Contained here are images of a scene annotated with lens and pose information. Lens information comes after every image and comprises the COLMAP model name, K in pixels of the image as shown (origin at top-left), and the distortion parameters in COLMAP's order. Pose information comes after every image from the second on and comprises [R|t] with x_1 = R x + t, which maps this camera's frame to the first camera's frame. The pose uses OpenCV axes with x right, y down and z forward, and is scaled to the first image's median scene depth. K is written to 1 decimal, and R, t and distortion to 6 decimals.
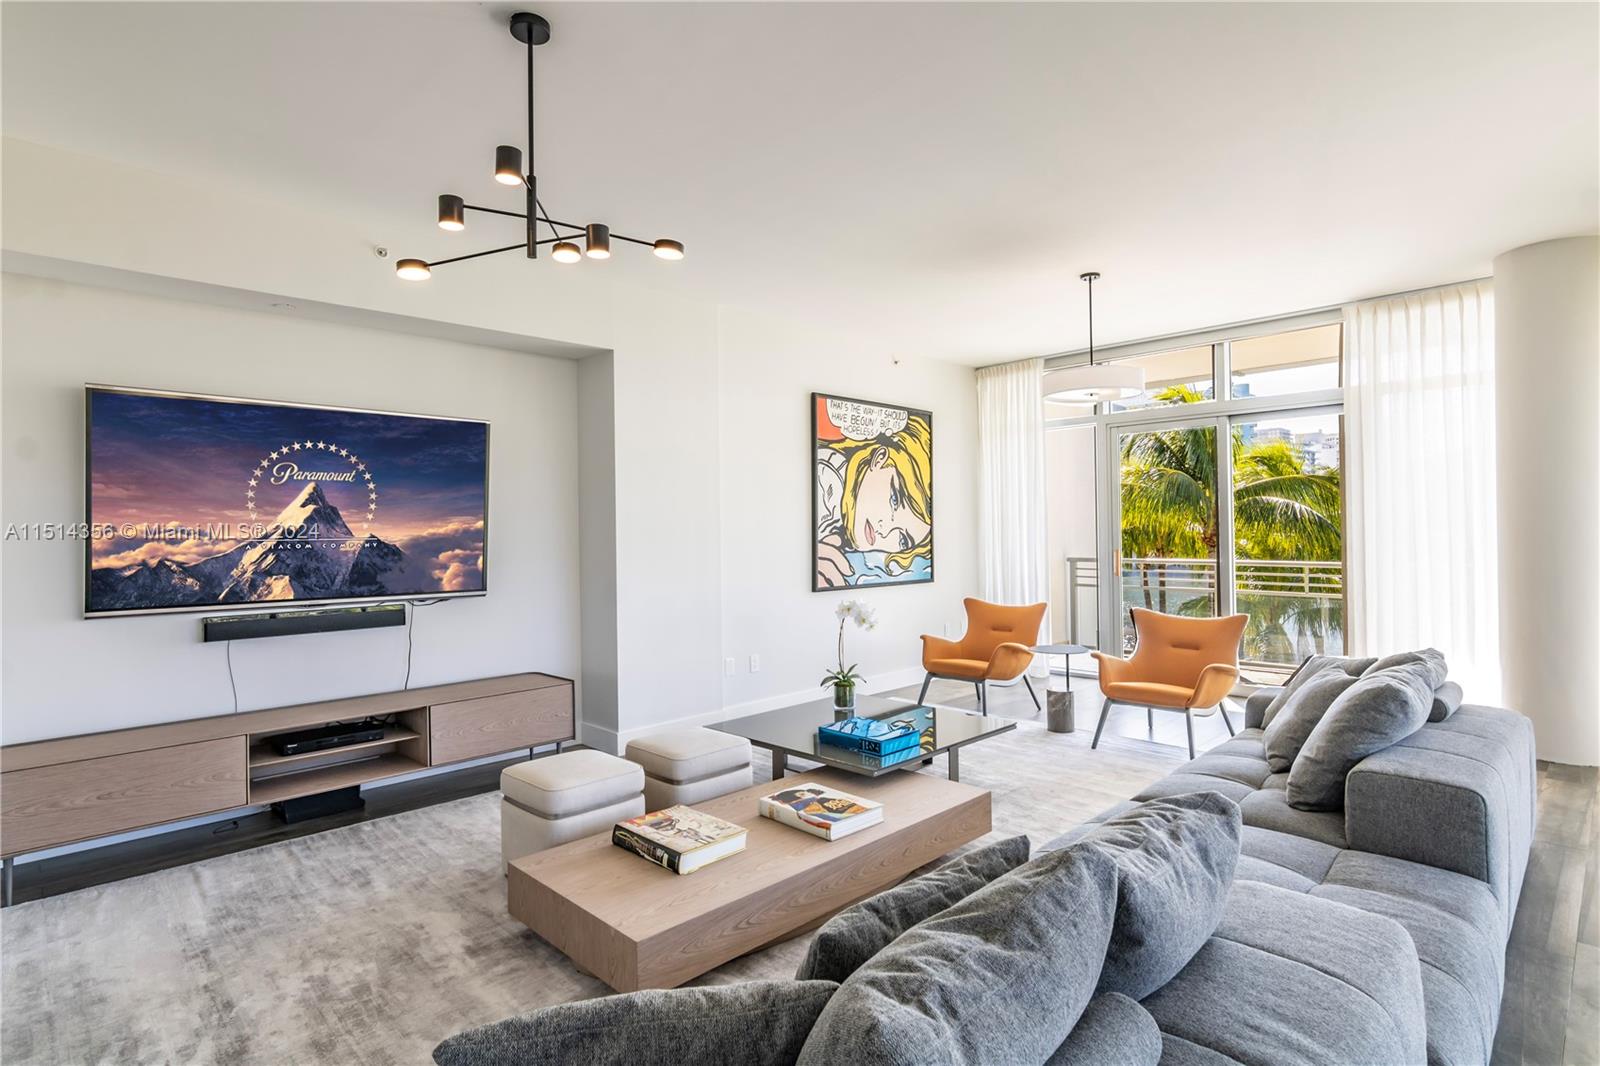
lens RADIAL K [[831.5, 0, 789.4], [0, 831.5, 535.4], [0, 0, 1]] dist [-0.006546, 0.001243]
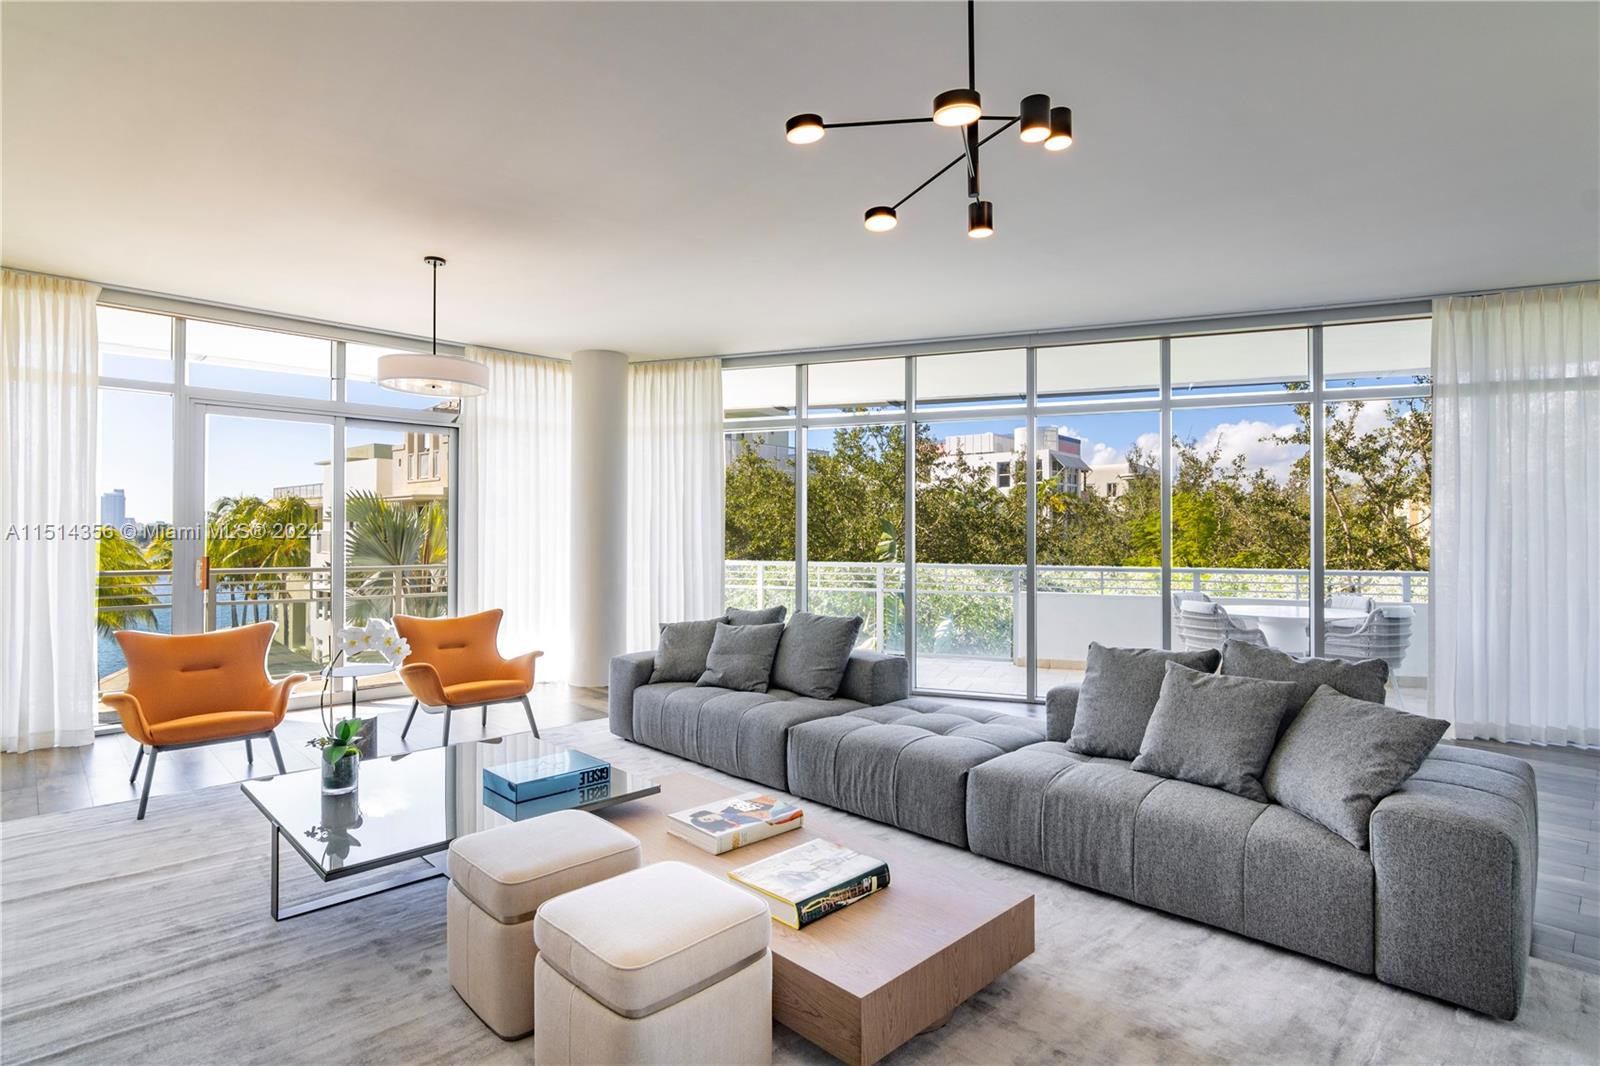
lens RADIAL K [[831.5, 0, 801.2], [0, 831.5, 545.0], [0, 0, 1]] dist [-0.006546, 0.001243]
pose [[-0.021217, 0.006488, 0.999754, -1.414423], [-0.004907, 0.999966, -0.006594, 0.033145], [-0.999763, -0.005046, -0.021185, 1.467836]]
